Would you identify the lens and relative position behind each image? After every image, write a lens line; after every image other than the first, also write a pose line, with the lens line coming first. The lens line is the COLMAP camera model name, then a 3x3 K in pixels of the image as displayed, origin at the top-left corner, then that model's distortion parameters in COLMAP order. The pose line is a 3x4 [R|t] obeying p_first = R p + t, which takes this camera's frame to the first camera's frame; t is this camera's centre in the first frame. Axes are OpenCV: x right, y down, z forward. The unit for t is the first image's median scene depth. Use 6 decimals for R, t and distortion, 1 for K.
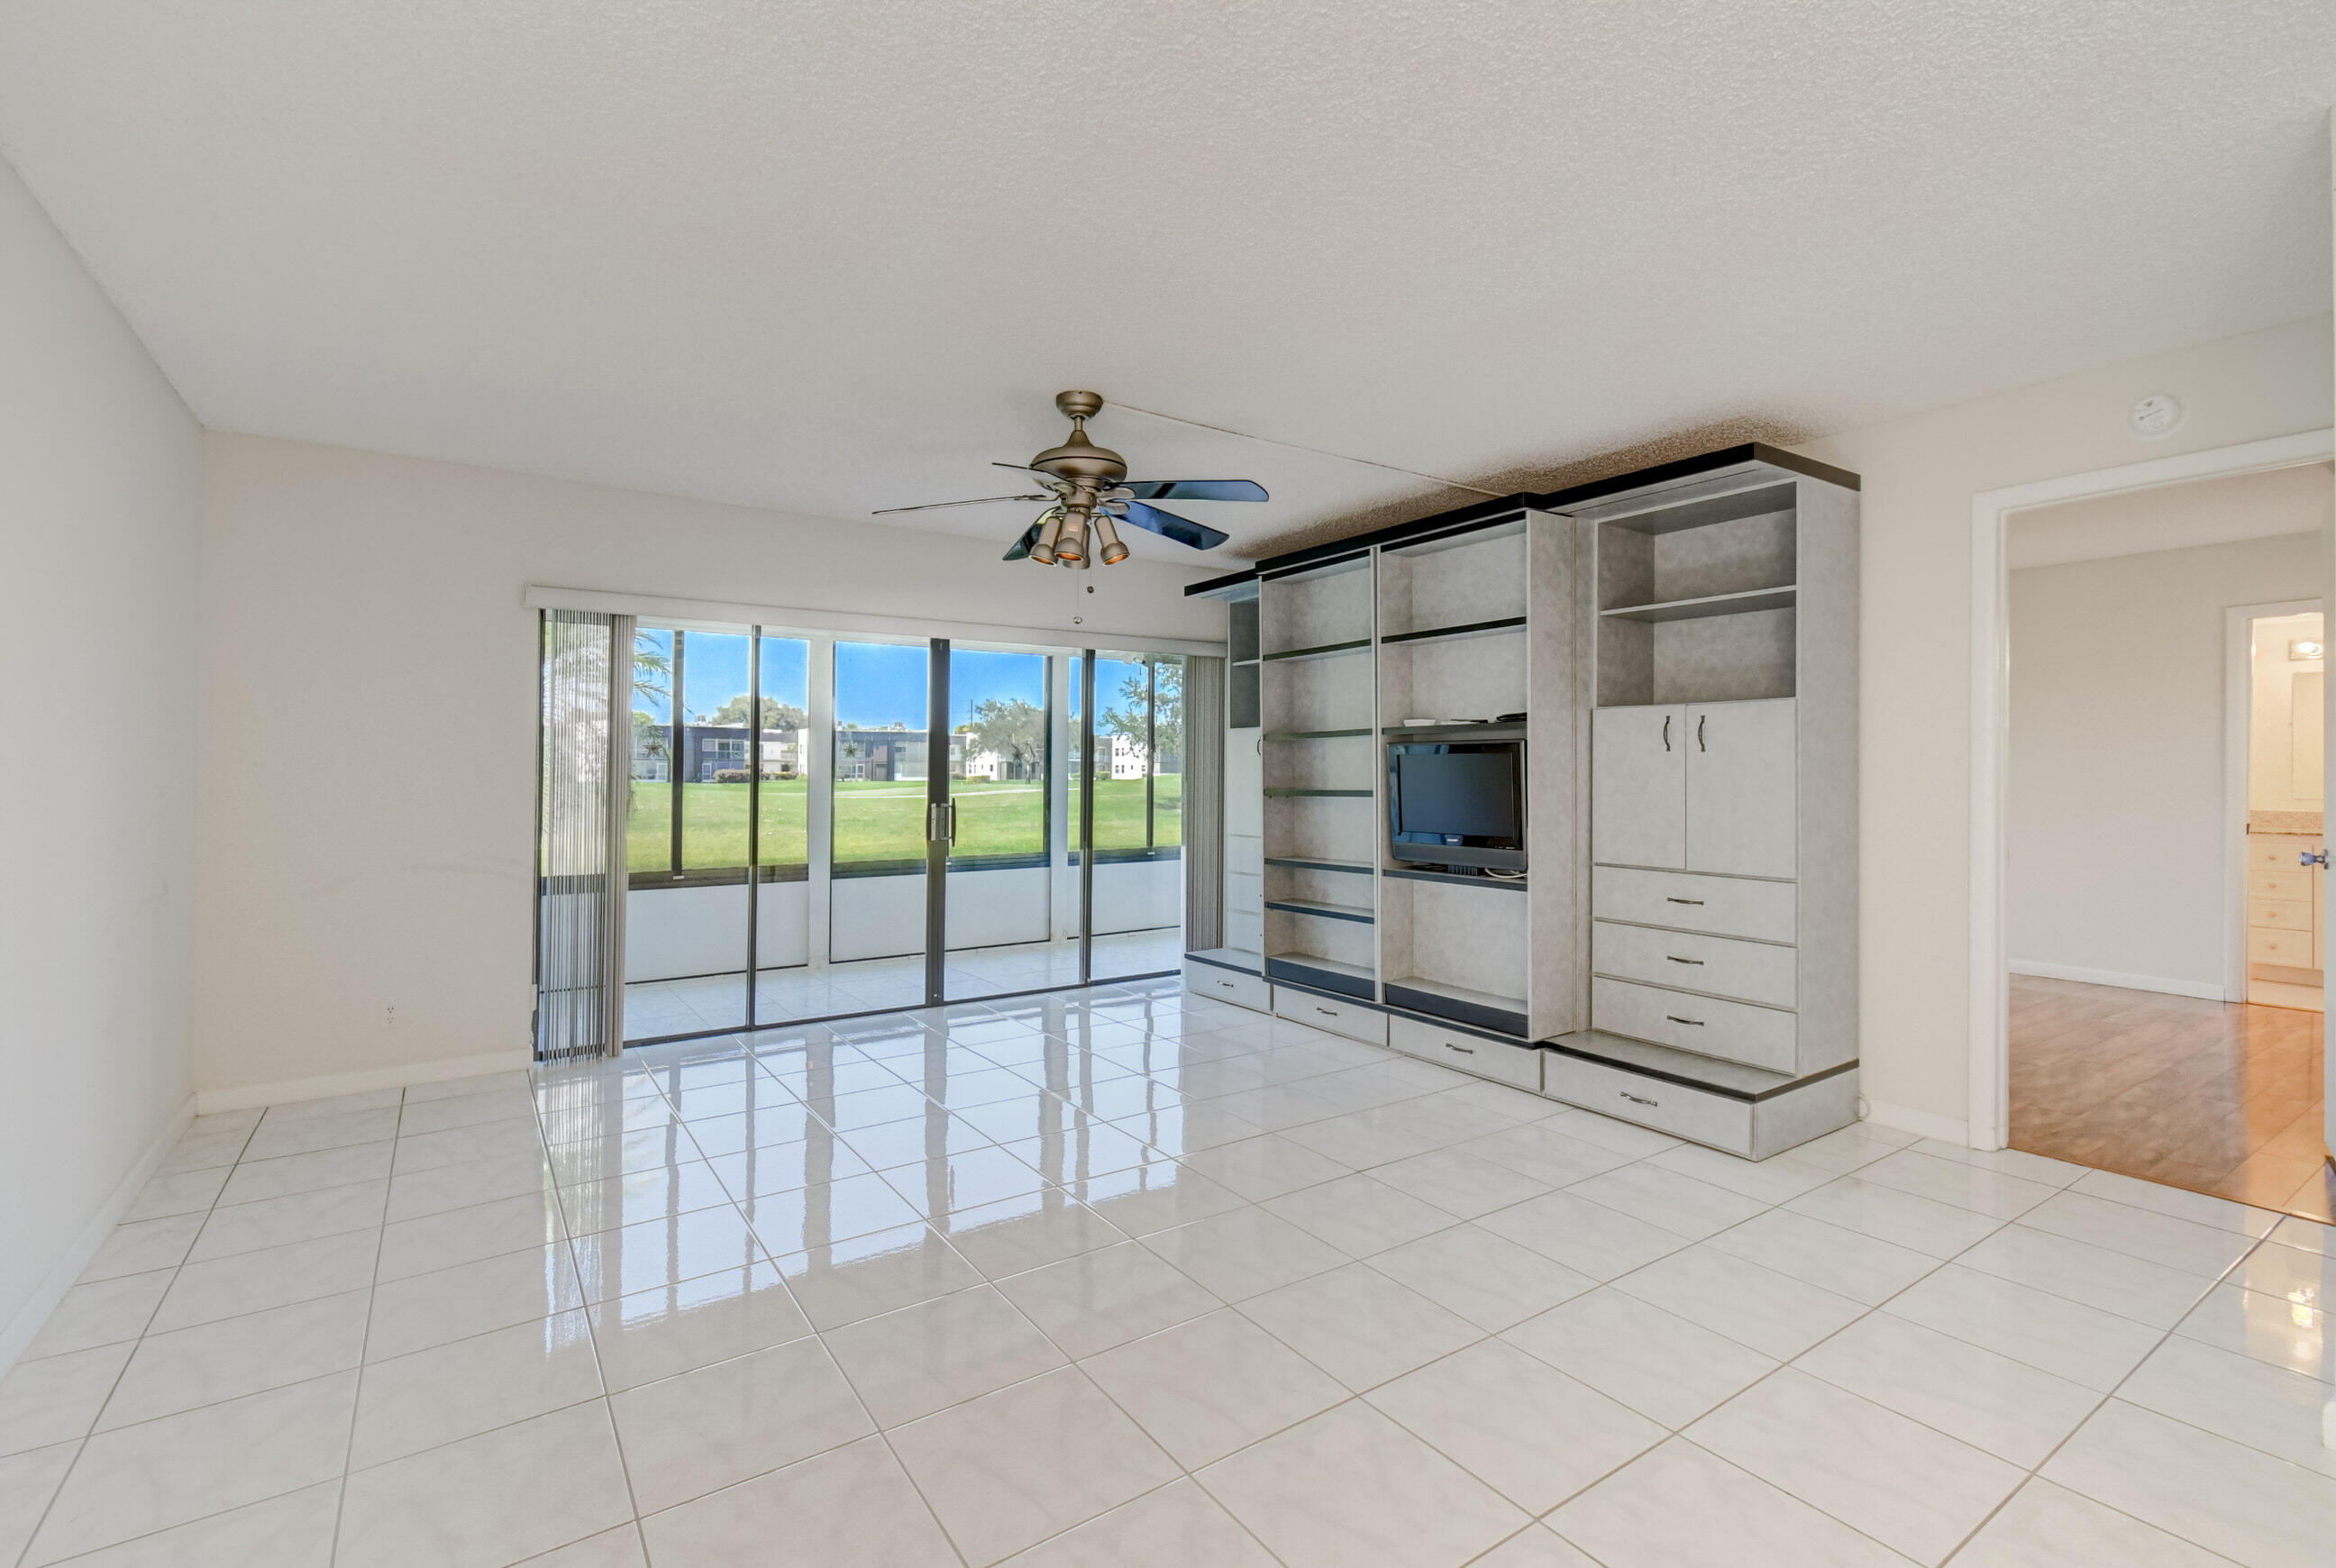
lens RADIAL K [[1045.1, 0, 1145.6], [0, 1045.1, 759.8], [0, 0, 1]] dist [0.002552, 0.000121]
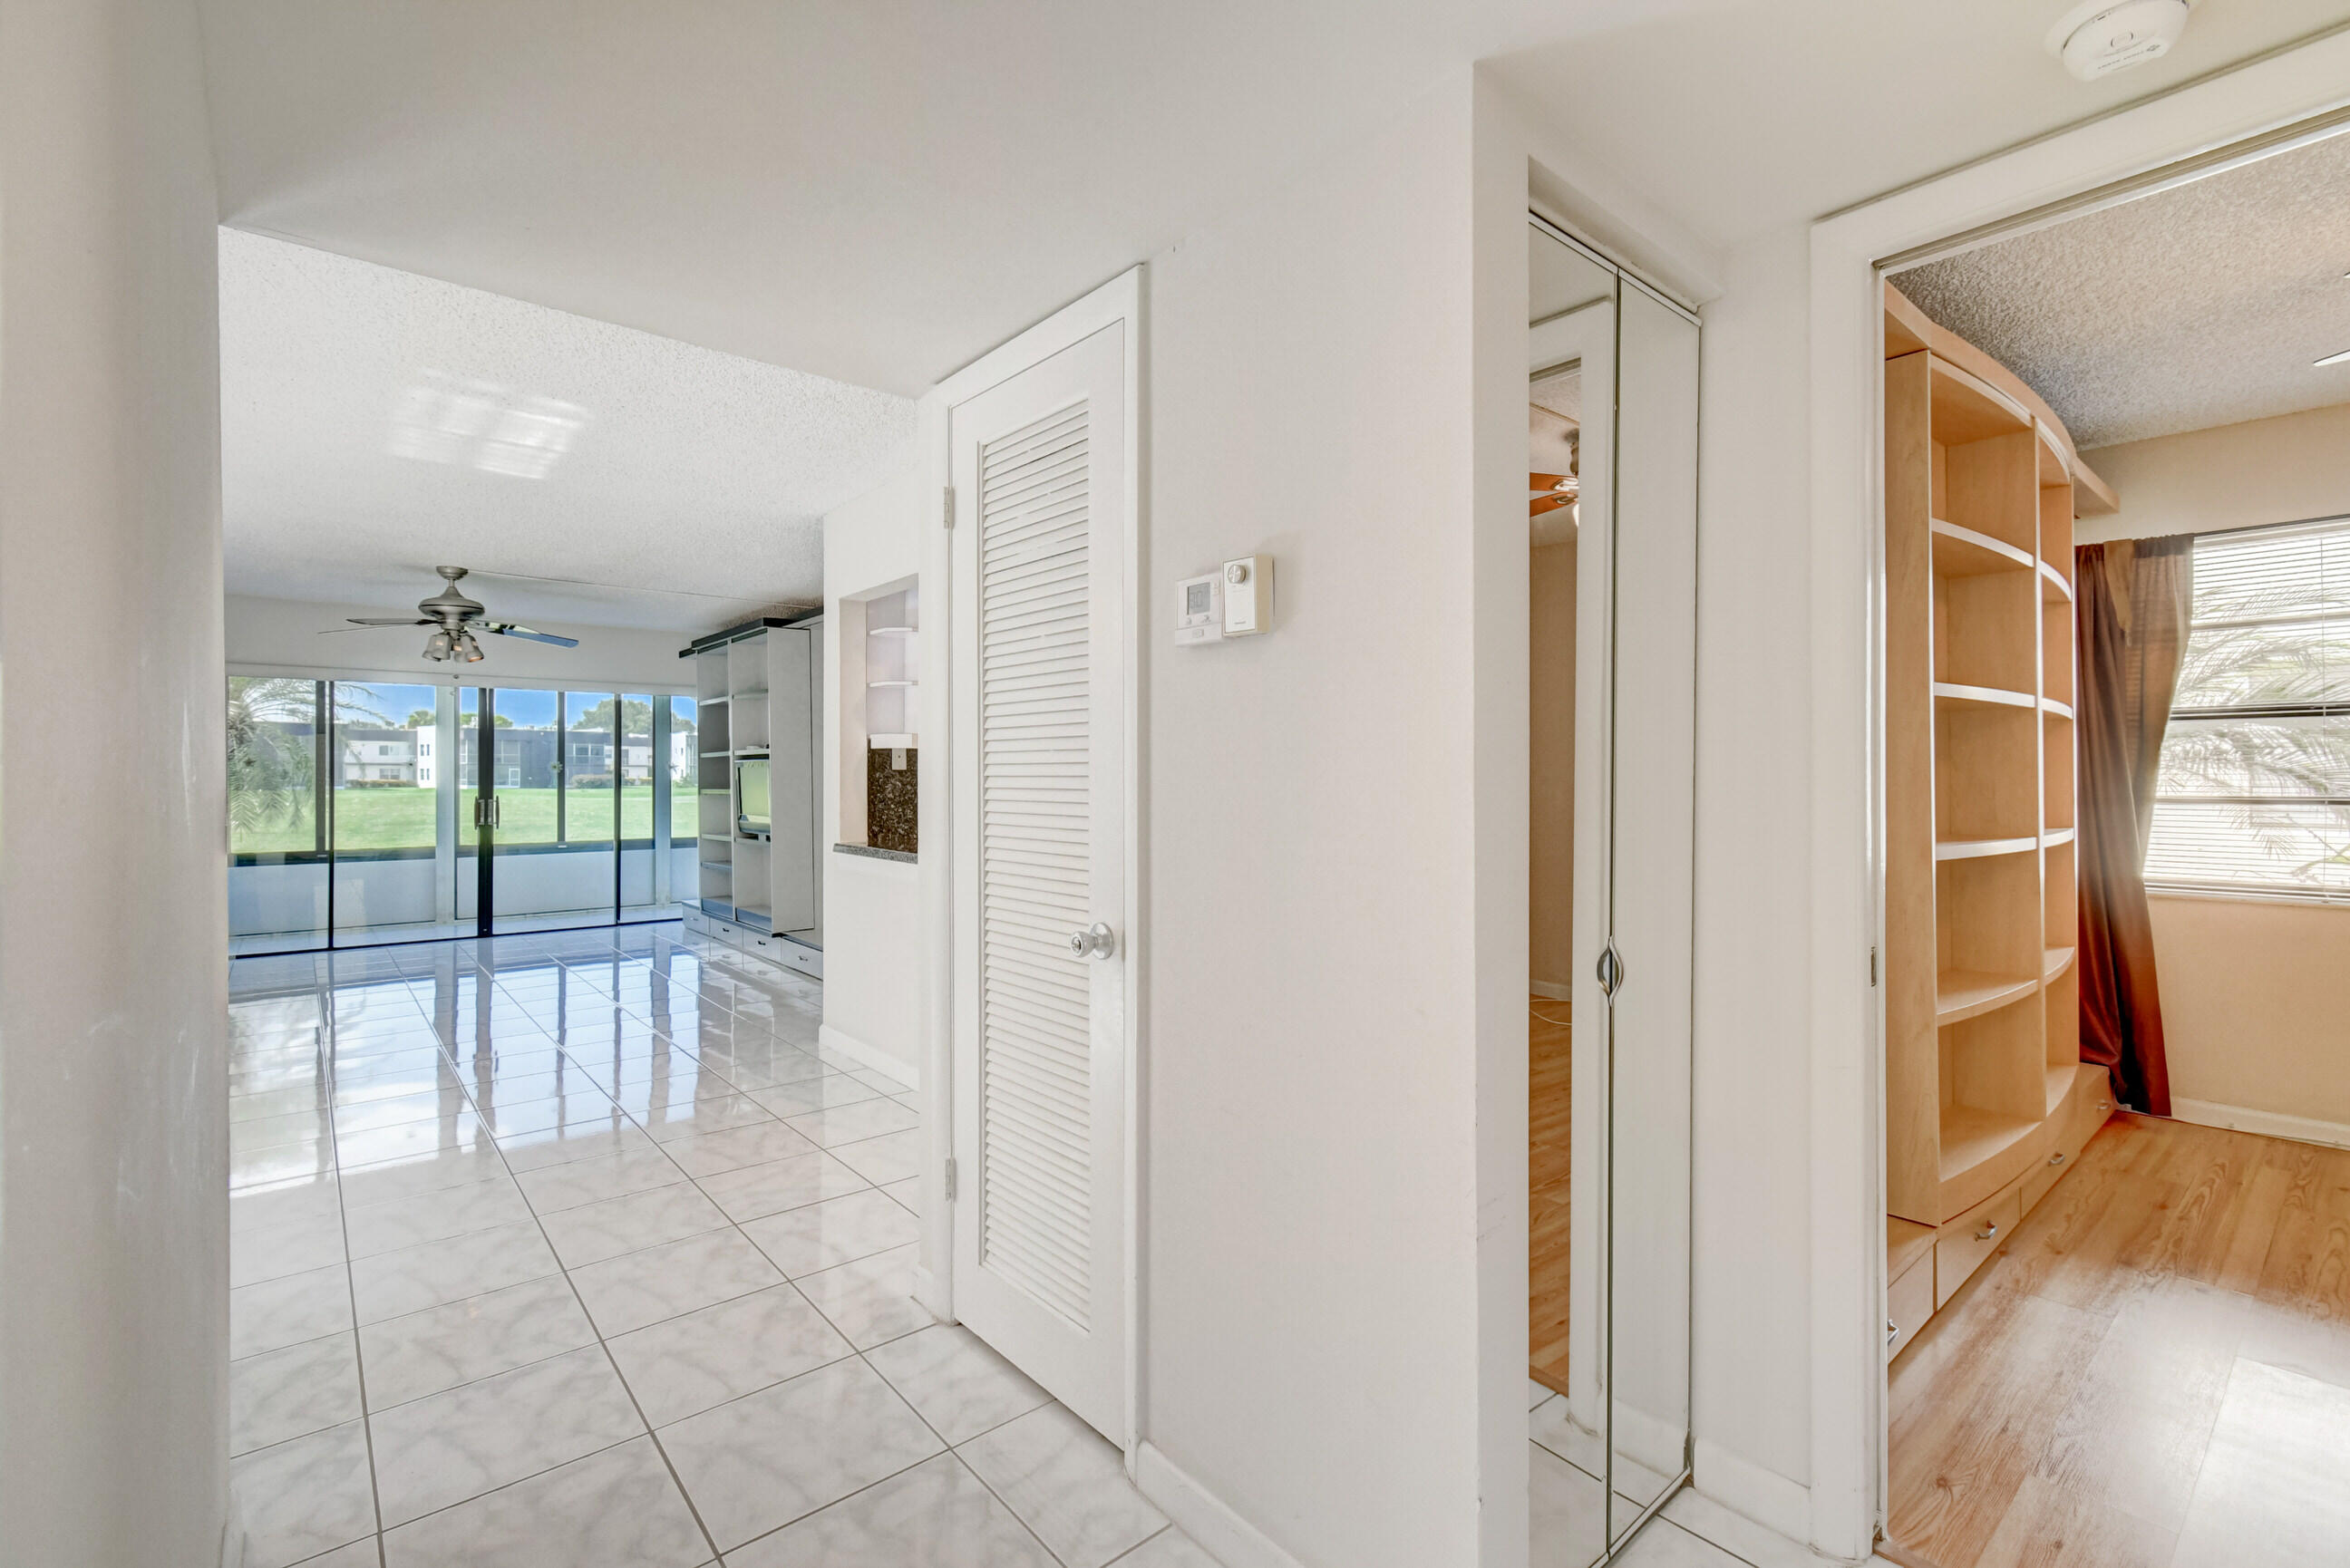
lens RADIAL K [[1041.1, 0, 1178.1], [0, 1041.1, 771.5], [0, 0, 1]] dist [0.001804, -0.000018]
pose [[0.993230, -0.000879, 0.116162, 0.729465], [0.000078, 0.999976, 0.006900, -0.009736], [-0.116165, -0.006844, 0.993206, -0.693393]]
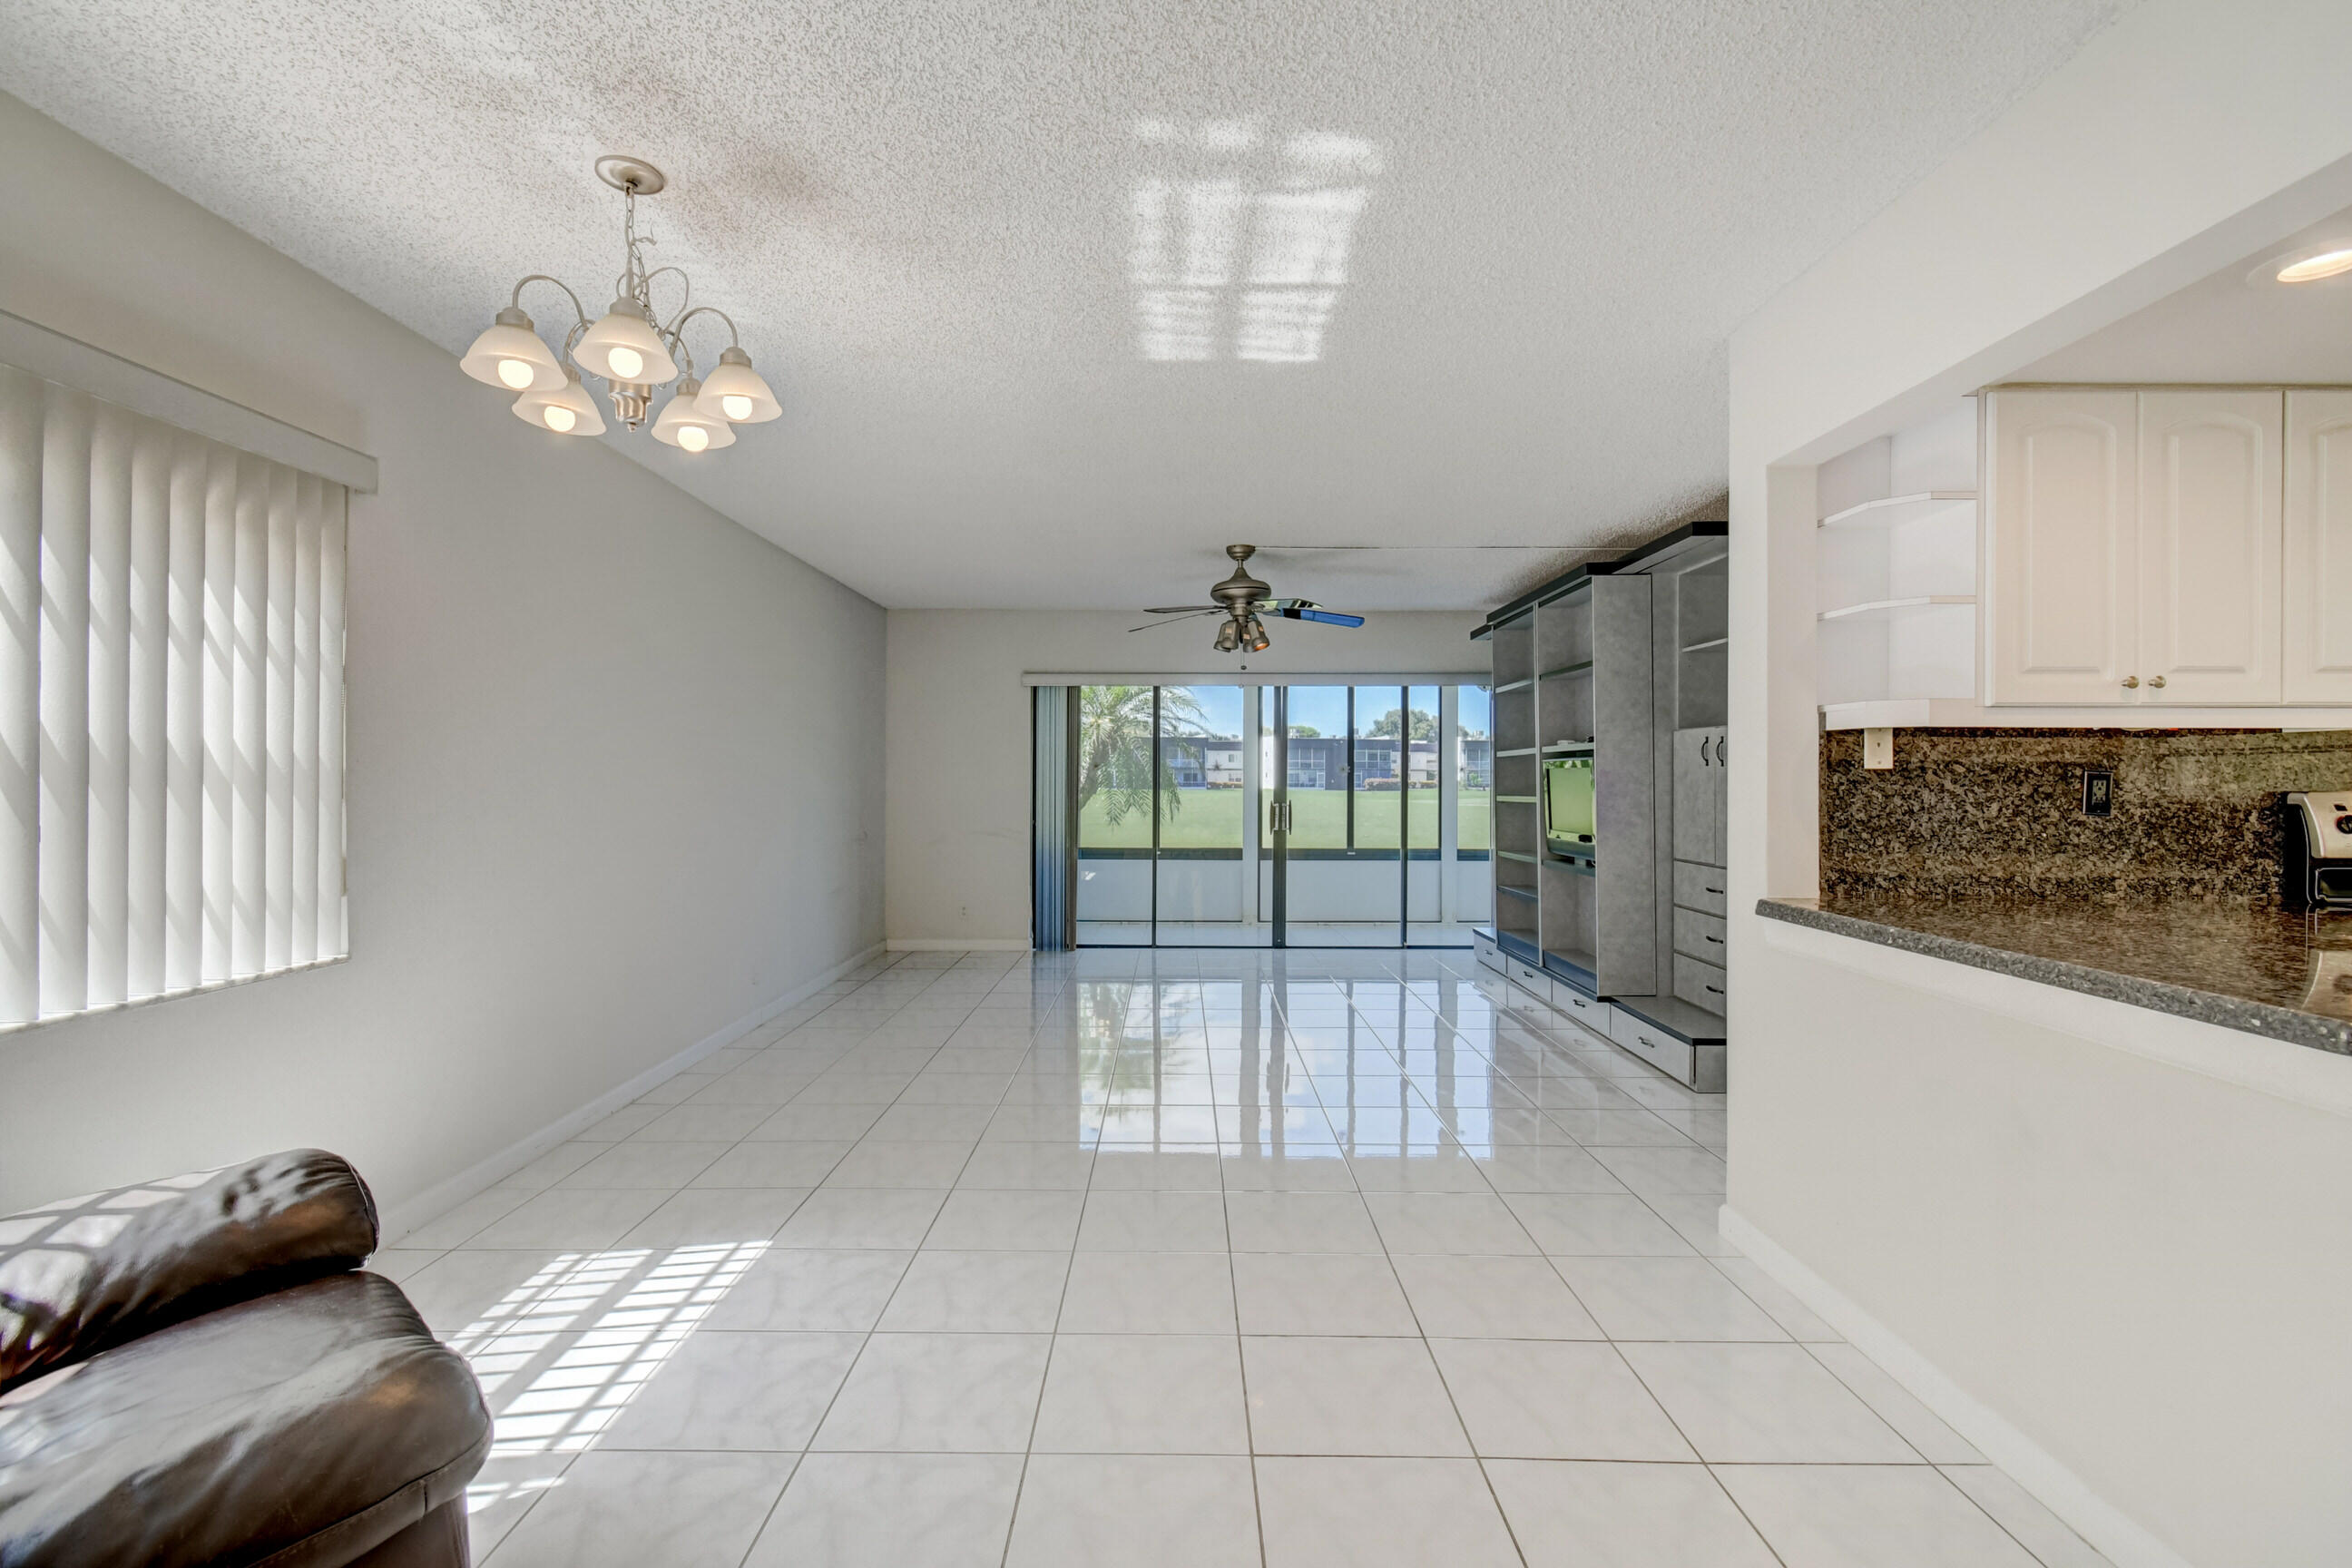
lens RADIAL K [[1046.4, 0, 1161.5], [0, 1046.4, 774.4], [0, 0, 1]] dist [0.008337, -0.000235]
pose [[0.824089, 0.000400, -0.566460, 0.567521], [0.002466, 0.999988, 0.004292, -0.004413], [0.566455, -0.004934, 0.824078, -0.299546]]
